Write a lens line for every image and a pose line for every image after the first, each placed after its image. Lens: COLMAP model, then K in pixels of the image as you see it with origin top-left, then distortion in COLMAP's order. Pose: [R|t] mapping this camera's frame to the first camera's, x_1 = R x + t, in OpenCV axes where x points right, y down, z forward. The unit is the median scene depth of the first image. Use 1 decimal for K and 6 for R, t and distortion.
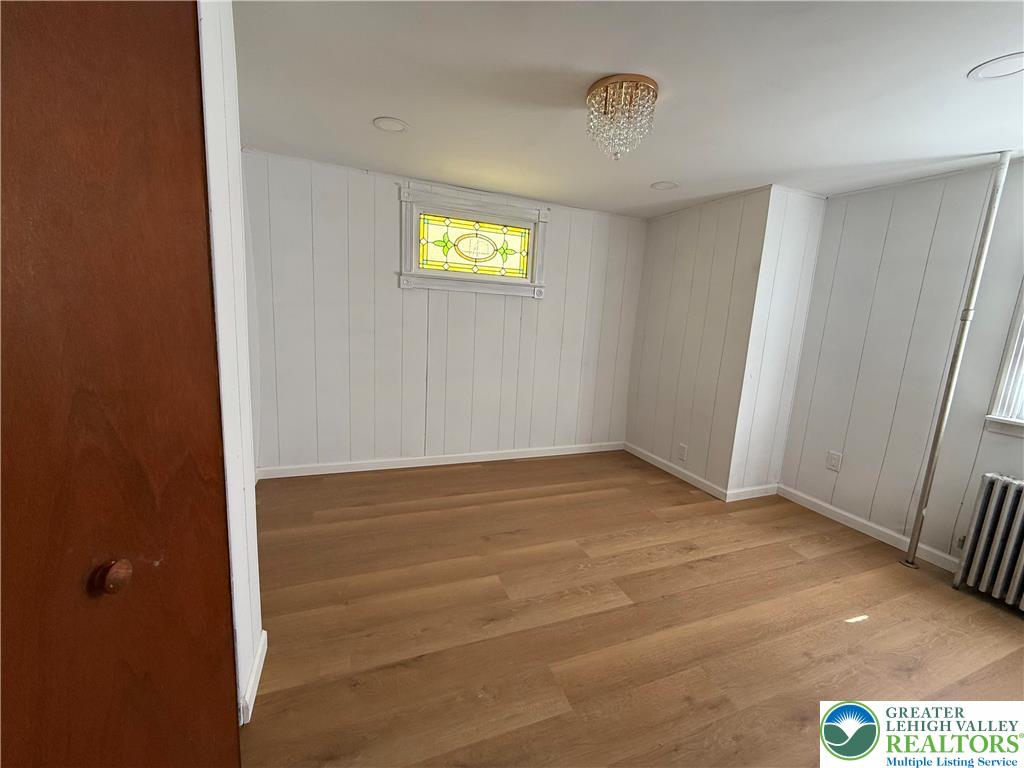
lens RADIAL K [[408.8, 0, 509.4], [0, 408.8, 385.0], [0, 0, 1]] dist [0.000847, -0.000452]
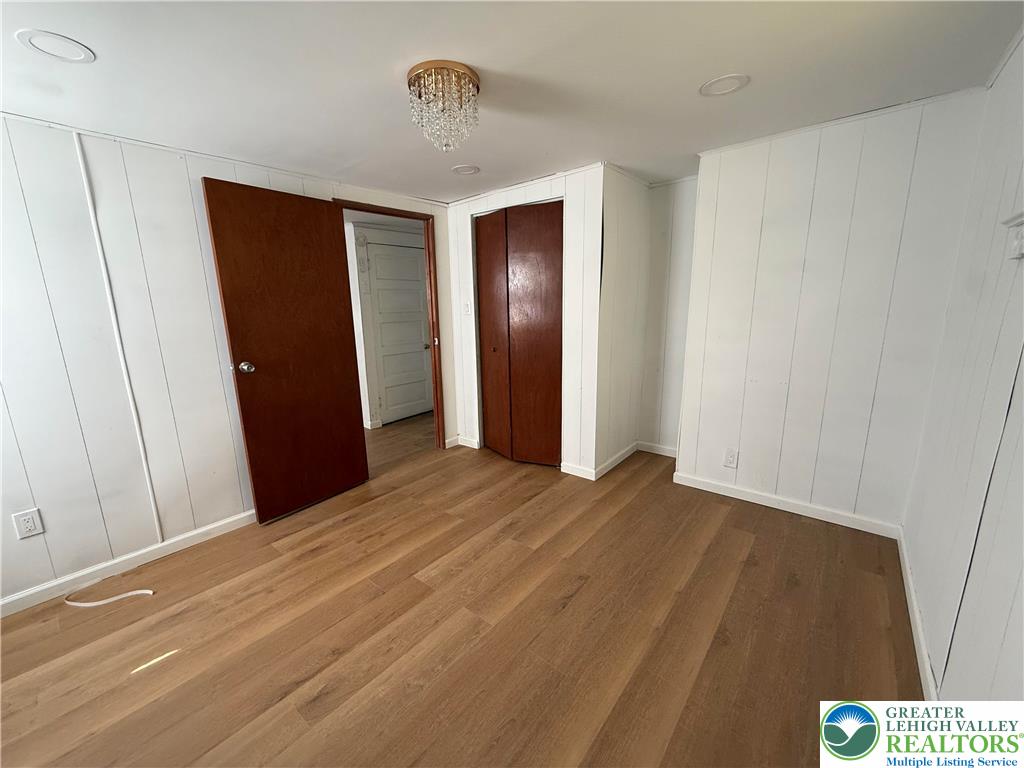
lens RADIAL K [[408.8, 0, 510.9], [0, 408.8, 387.3], [0, 0, 1]] dist [0.000847, -0.000452]
pose [[-0.873734, 0.066129, -0.481888, 0.529449], [-0.106381, 0.940749, 0.321984, -0.297114], [0.474629, 0.332592, -0.814929, 1.719064]]
